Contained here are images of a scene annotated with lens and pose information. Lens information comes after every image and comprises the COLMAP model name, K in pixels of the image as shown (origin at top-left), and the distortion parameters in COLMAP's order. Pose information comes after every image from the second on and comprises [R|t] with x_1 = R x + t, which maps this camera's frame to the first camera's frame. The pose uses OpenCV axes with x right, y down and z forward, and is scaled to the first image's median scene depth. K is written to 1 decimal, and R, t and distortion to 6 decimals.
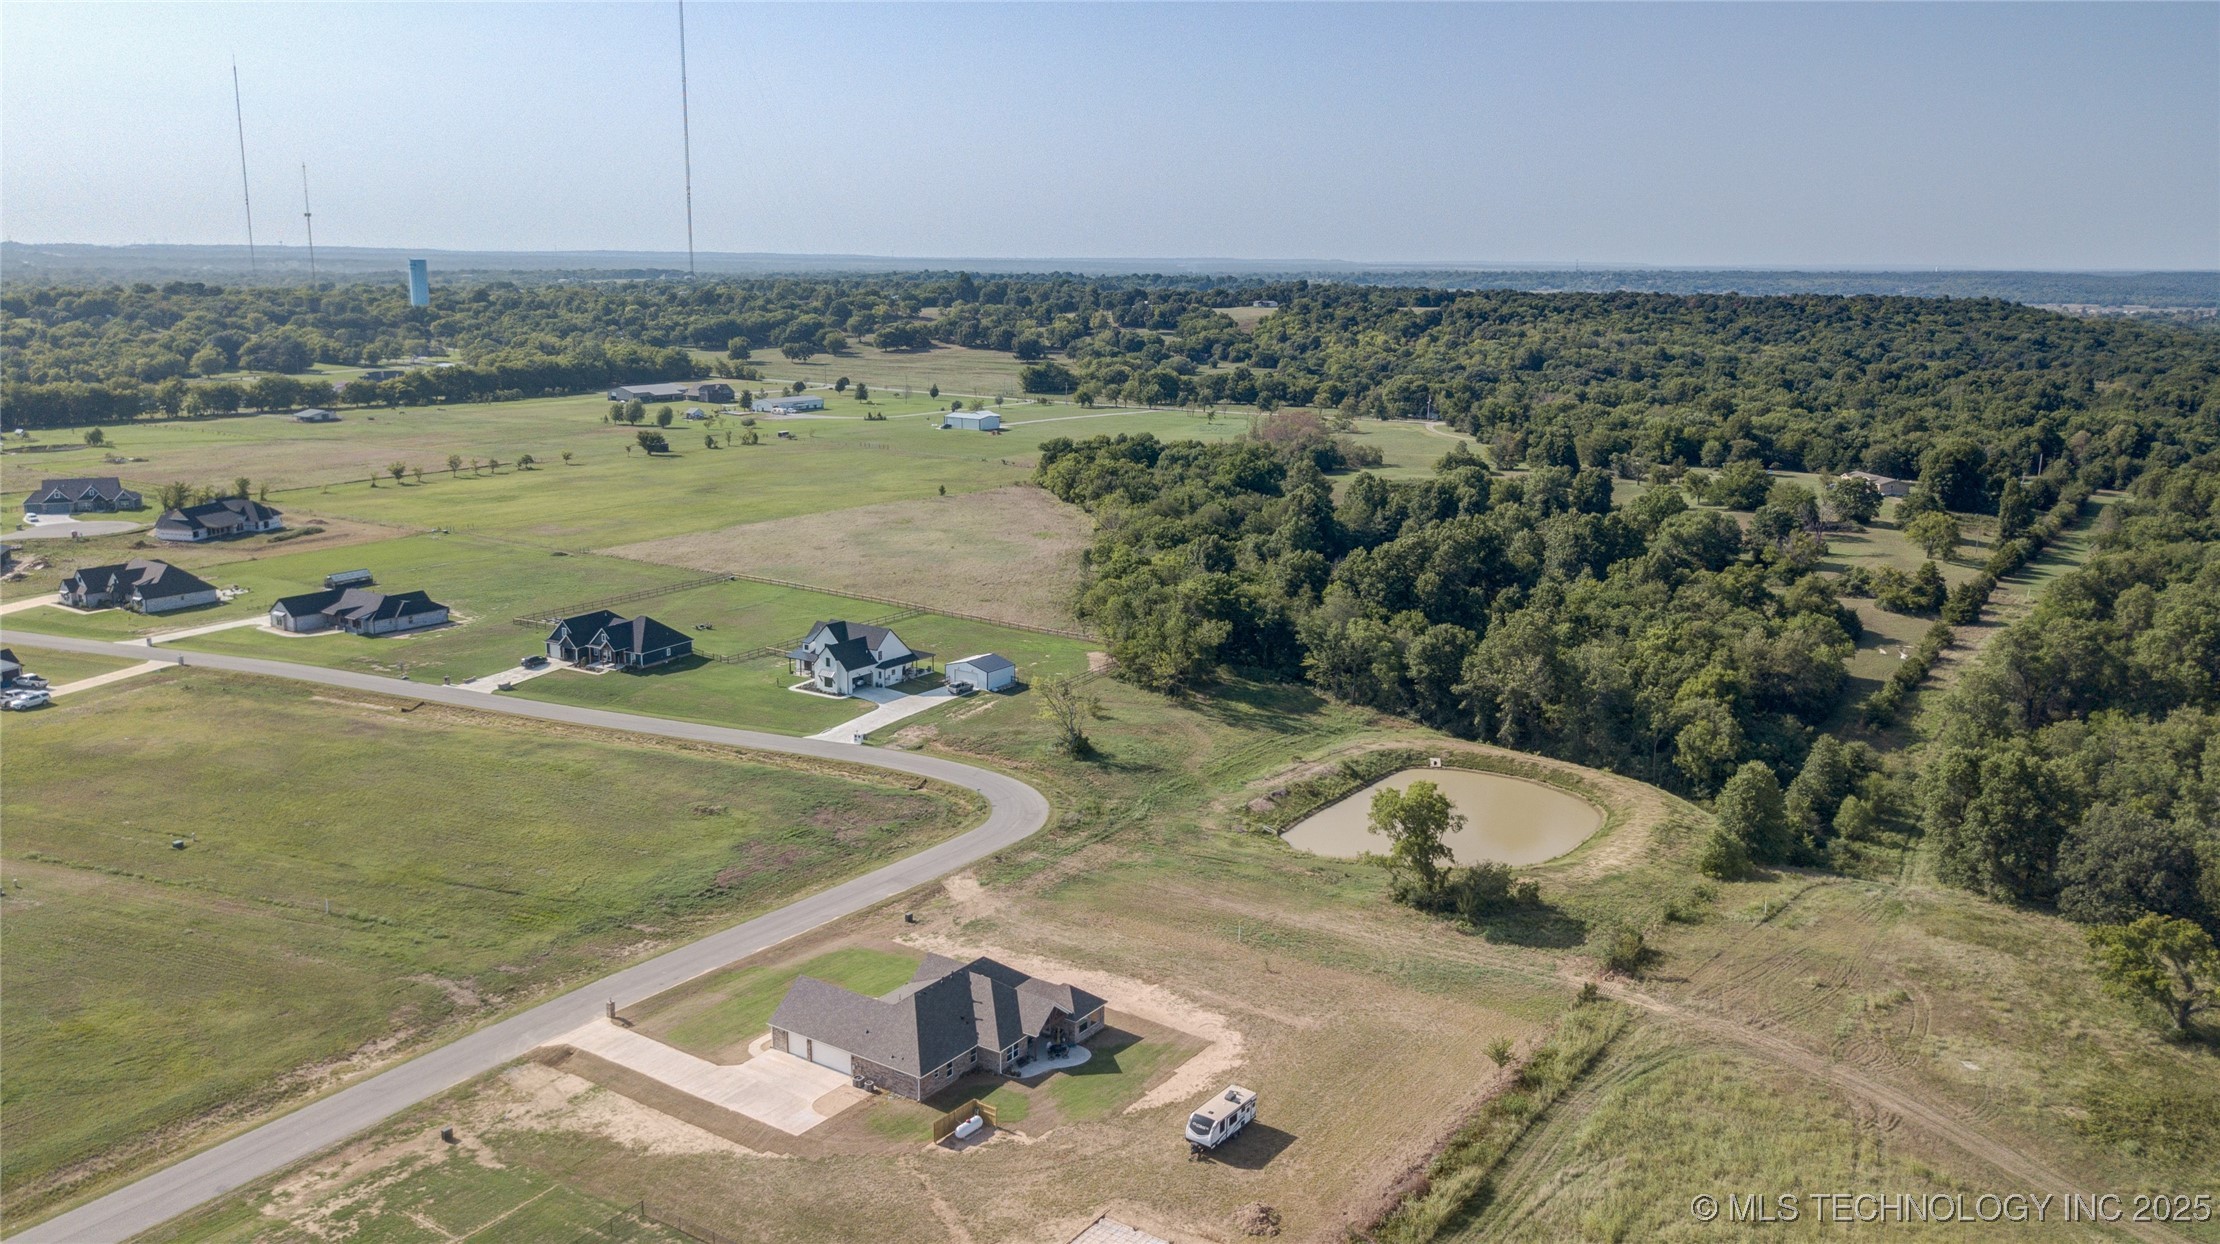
lens RADIAL K [[1717.0, 0, 1118.9], [0, 1717.0, 623.6], [0, 0, 1]] dist [0.014817, -0.007526]
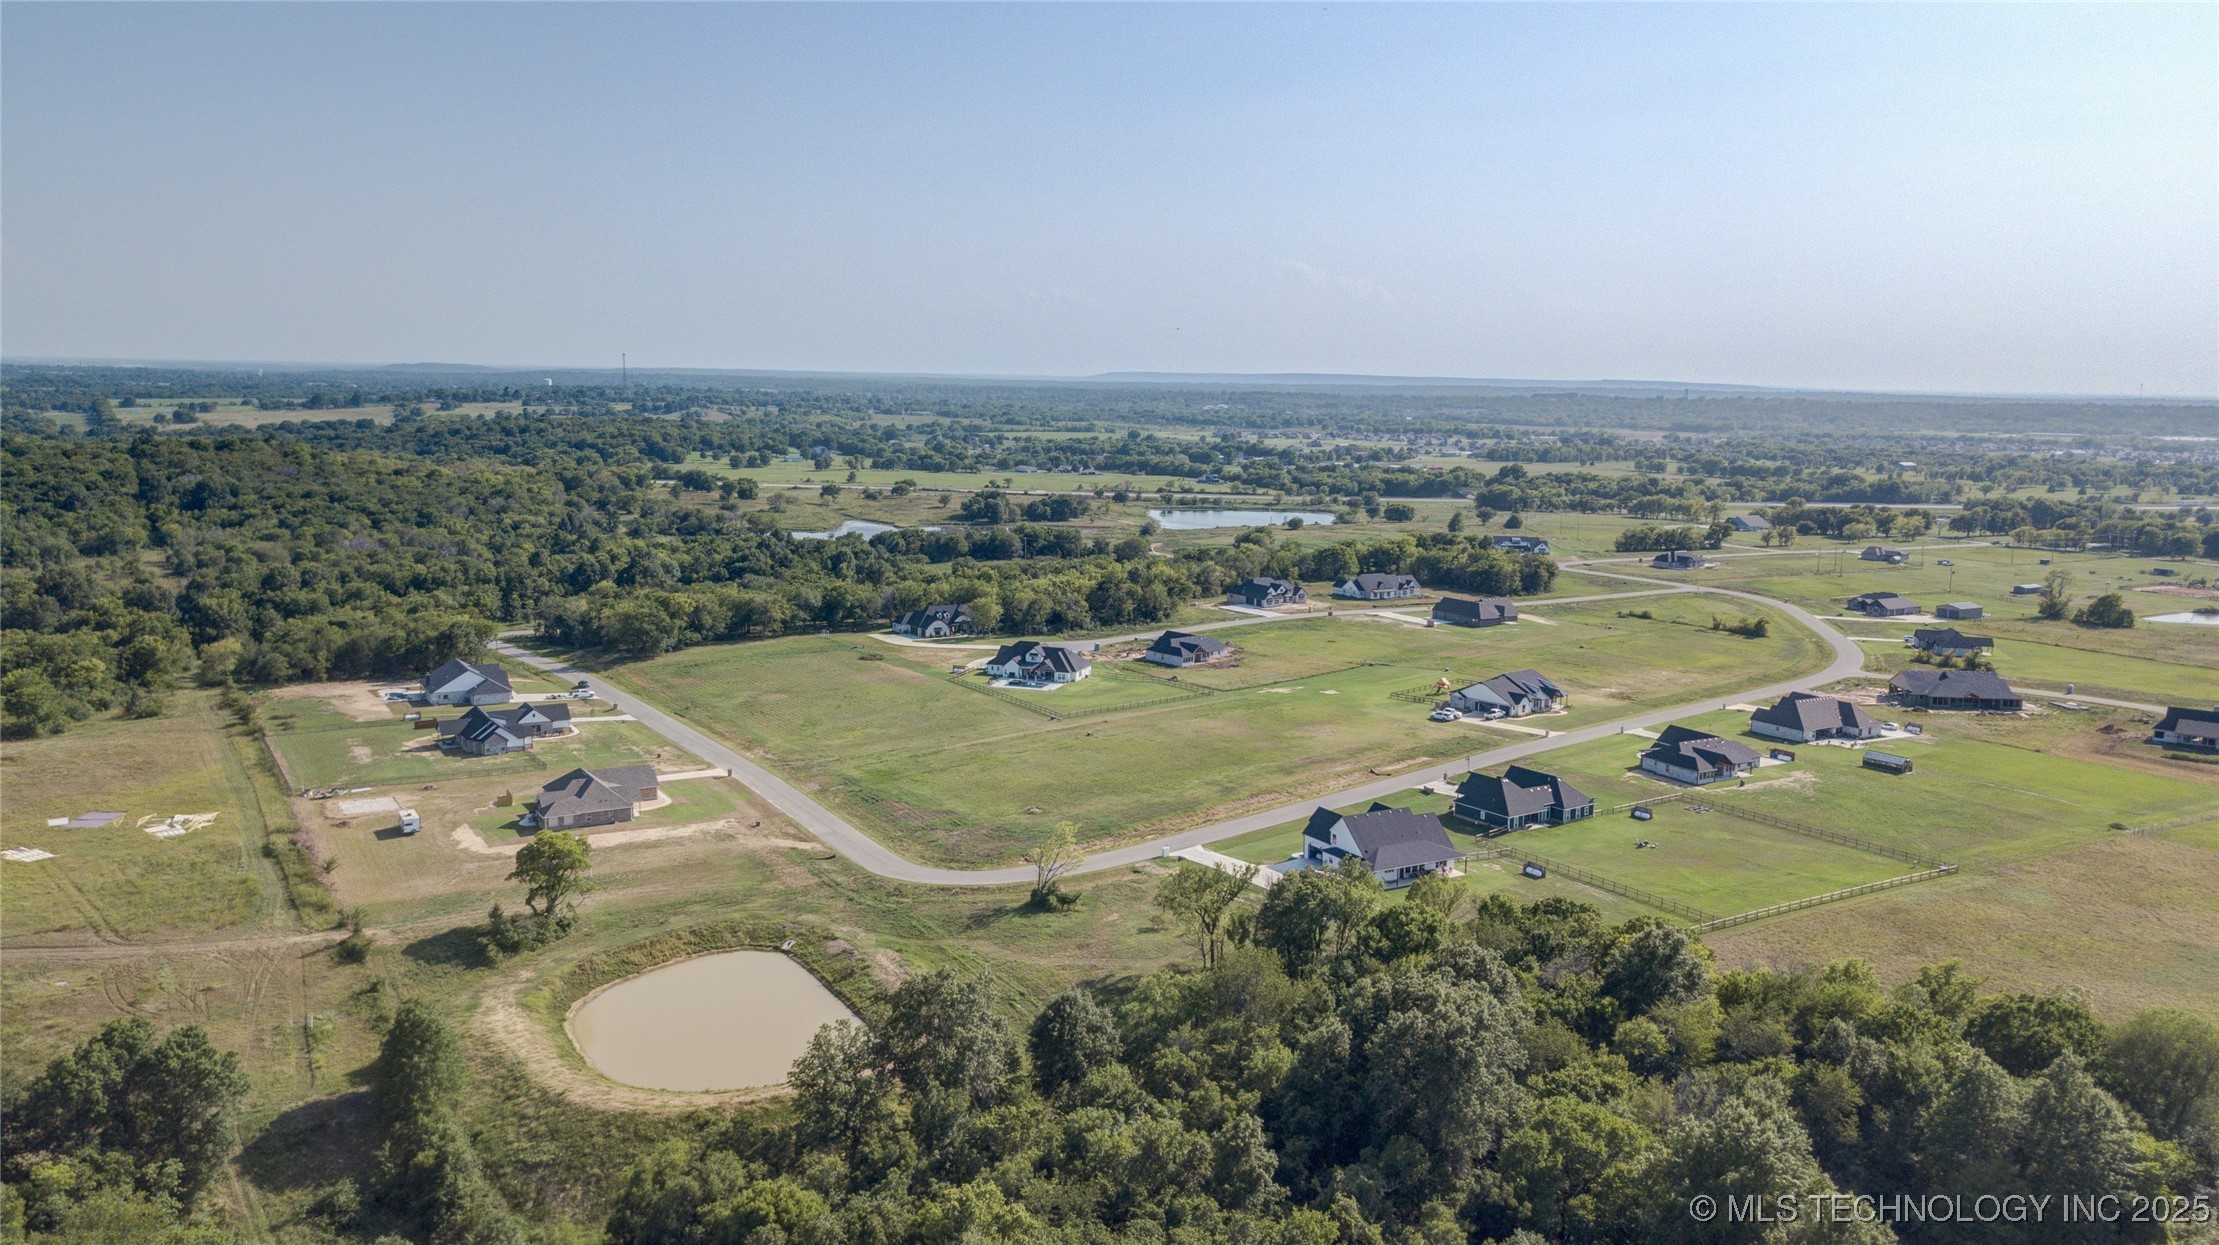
lens RADIAL K [[1716.2, 0, 1118.4], [0, 1716.2, 624.1], [0, 0, 1]] dist [0.014817, -0.007526]
pose [[-0.424130, 0.122066, -0.897337, 0.994240], [-0.207651, 0.951366, 0.227562, -0.379055], [0.881473, 0.282849, -0.378156, 1.617962]]
